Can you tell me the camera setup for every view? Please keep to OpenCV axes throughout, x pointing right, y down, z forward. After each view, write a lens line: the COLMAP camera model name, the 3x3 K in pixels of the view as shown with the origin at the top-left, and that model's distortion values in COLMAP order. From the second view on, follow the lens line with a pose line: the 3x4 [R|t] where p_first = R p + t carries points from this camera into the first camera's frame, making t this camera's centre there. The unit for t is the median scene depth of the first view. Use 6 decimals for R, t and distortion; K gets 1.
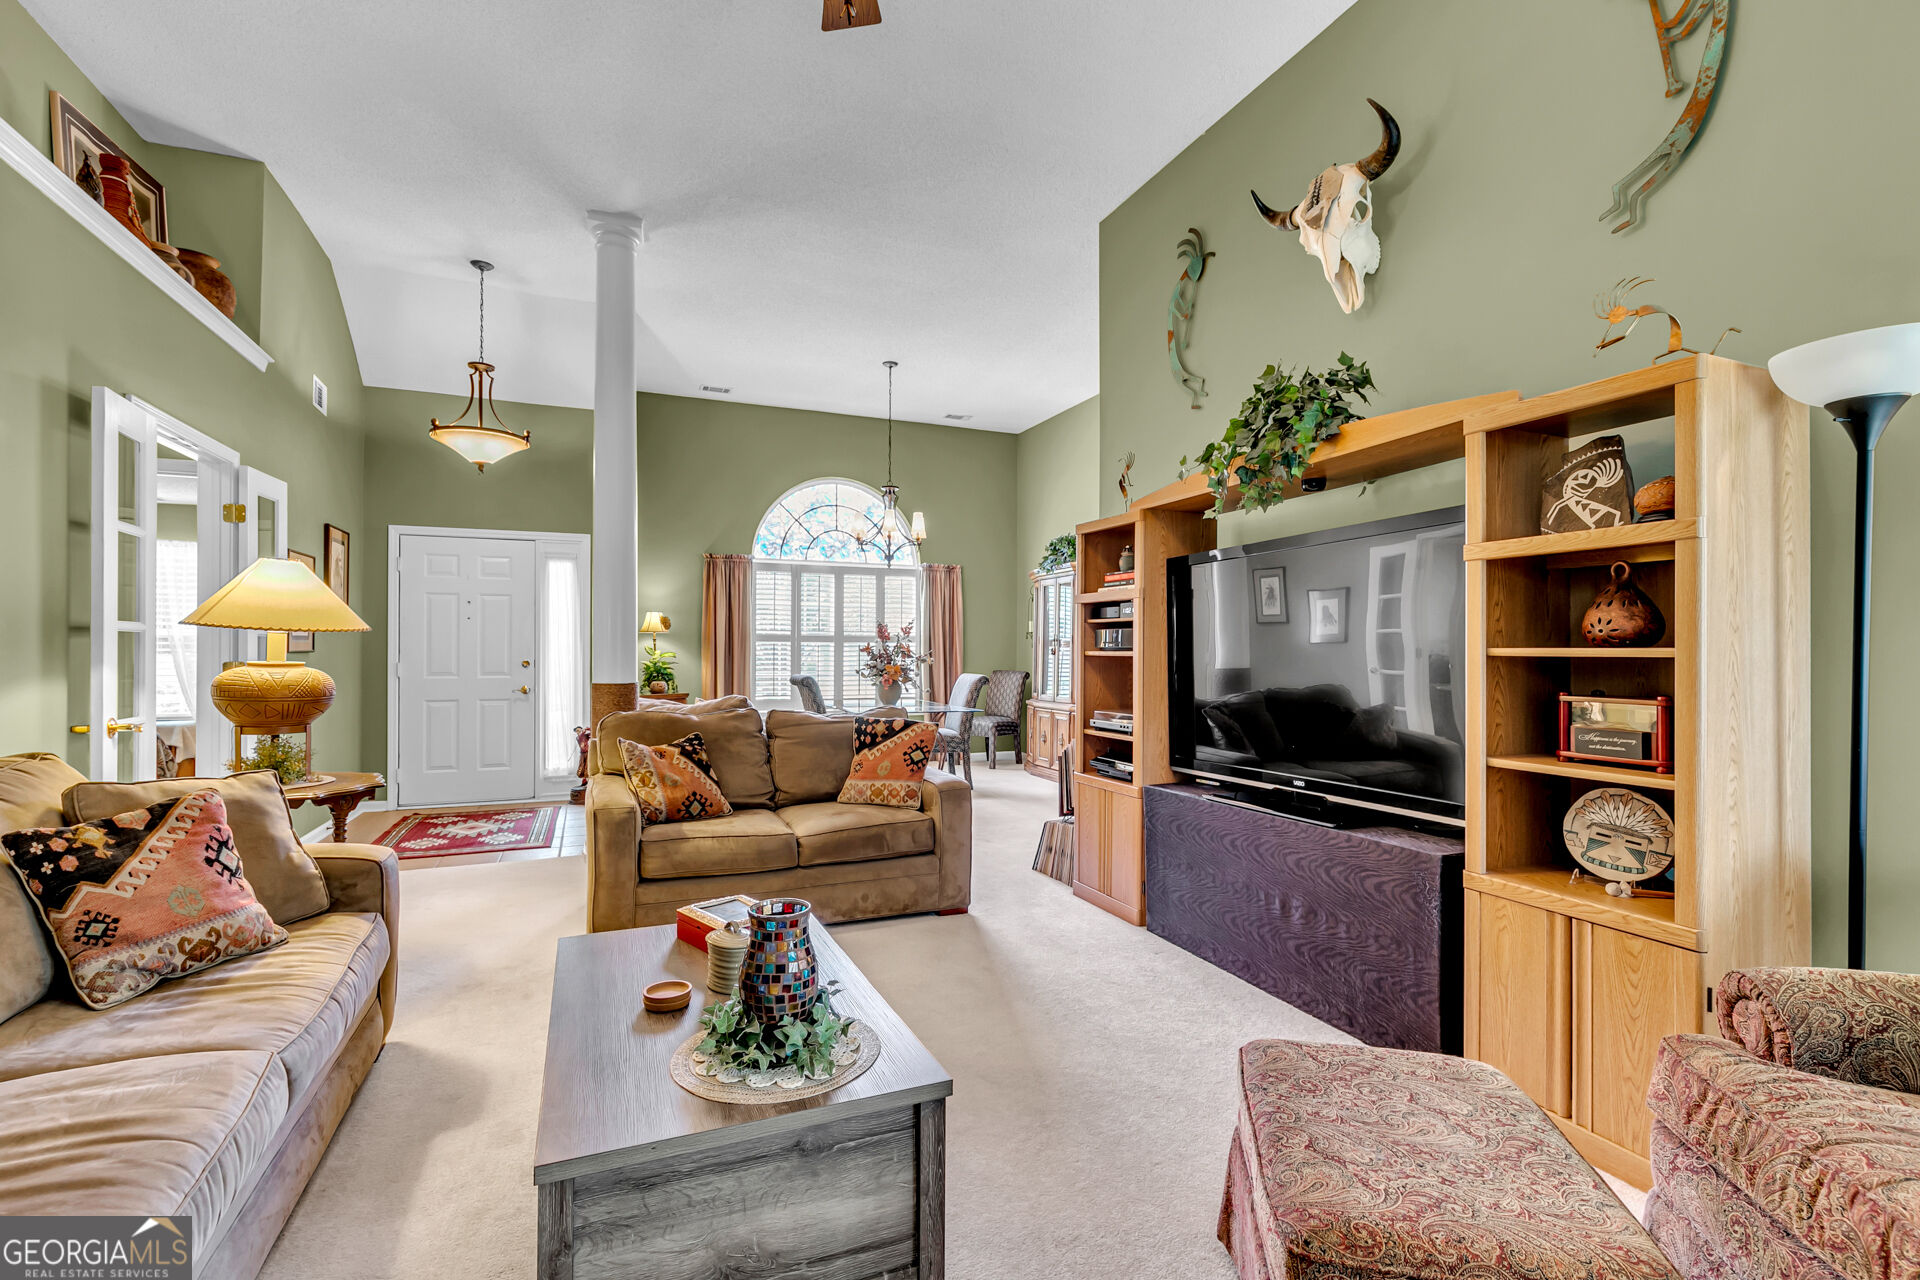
lens RADIAL K [[864.8, 0, 952.6], [0, 864.8, 646.6], [0, 0, 1]] dist [0.010375, -0.000035]
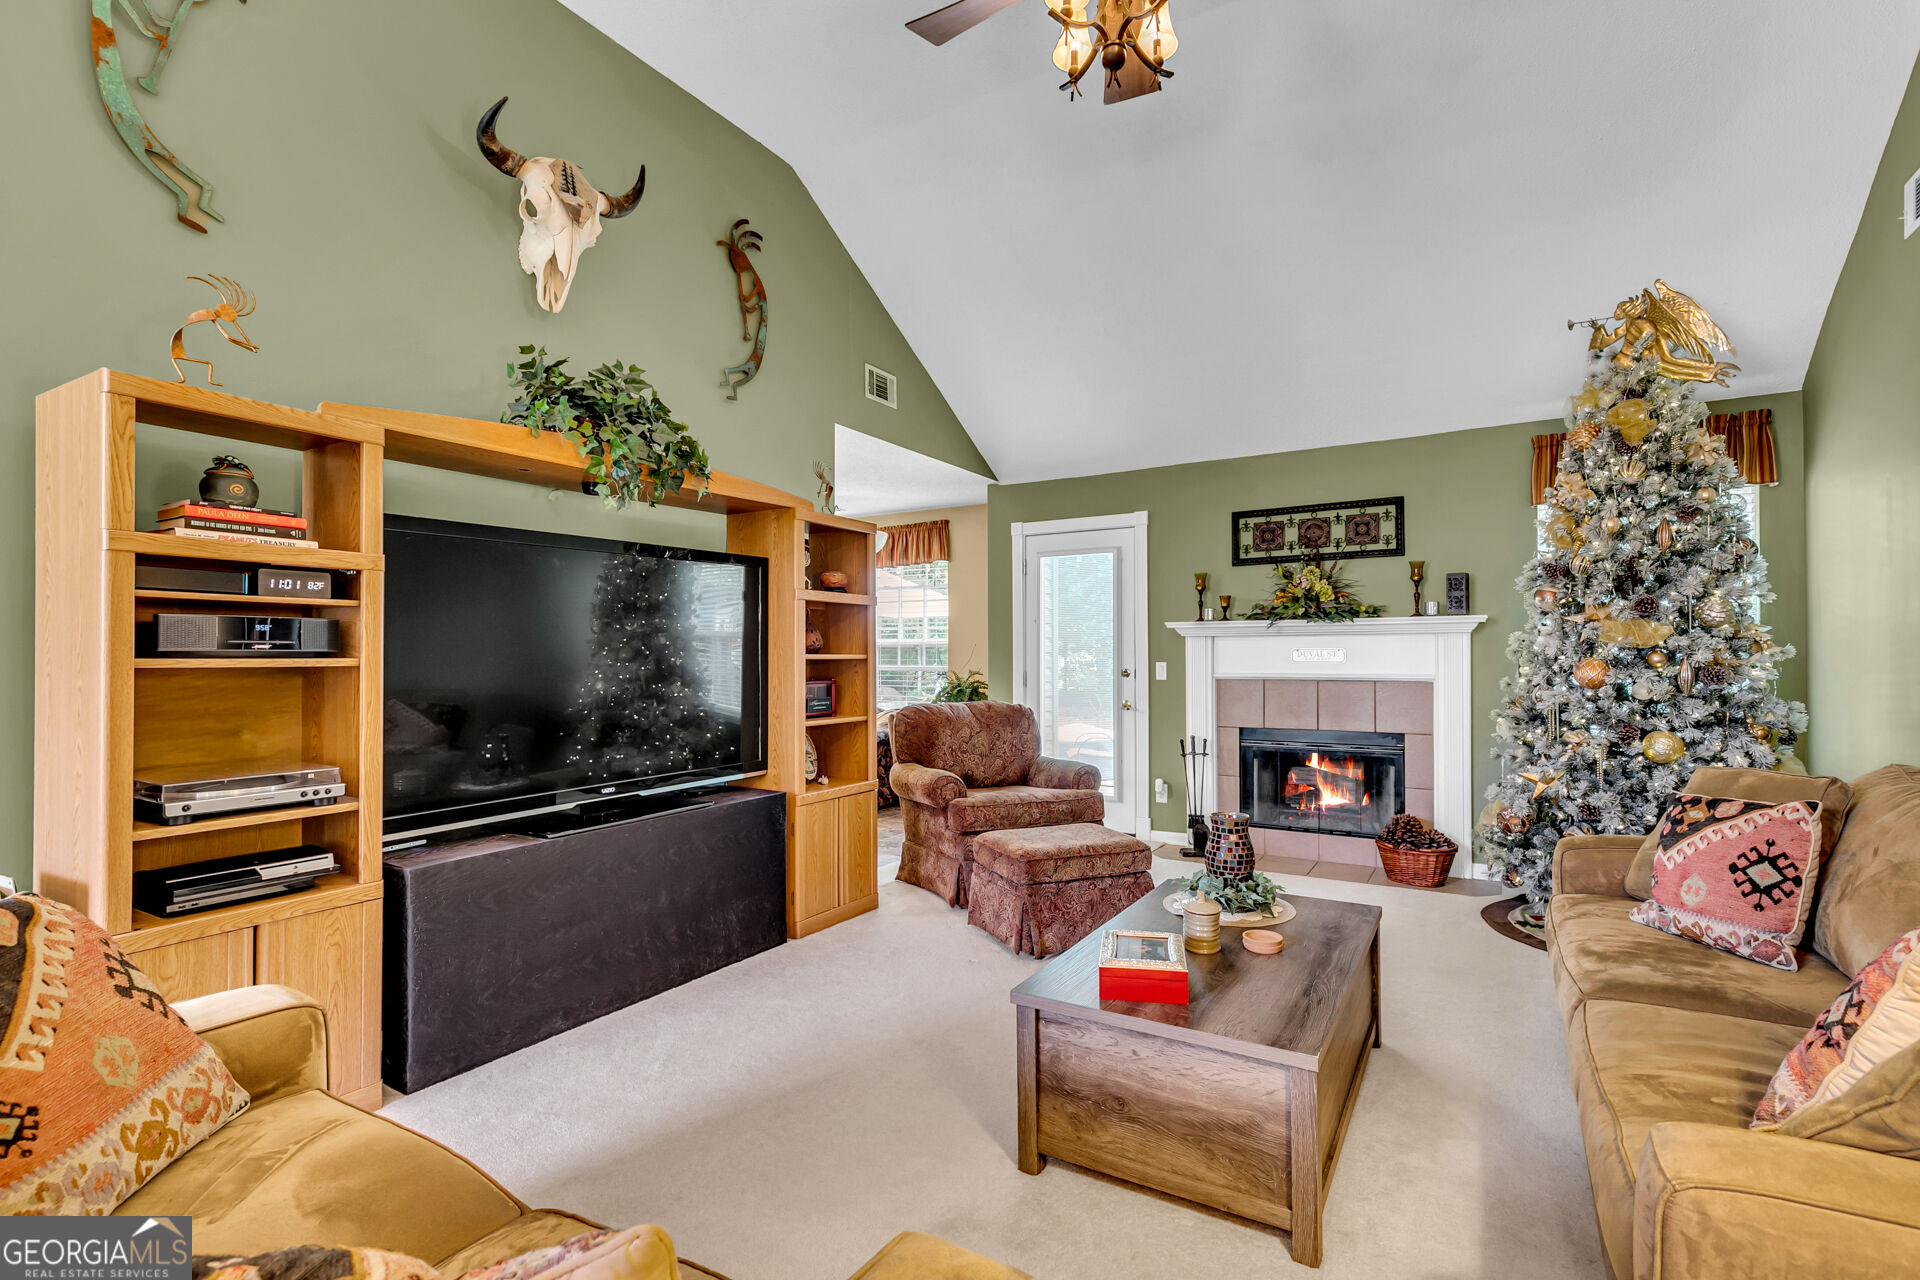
lens RADIAL K [[919.7, 0, 962.3], [0, 919.7, 649.1], [0, 0, 1]] dist [-0.000054, -0.000024]
pose [[-0.599000, 0.000792, 0.800749, -0.367323], [-0.007450, 0.999951, -0.006562, 0.000585], [-0.800714, -0.009896, -0.598965, 0.704214]]
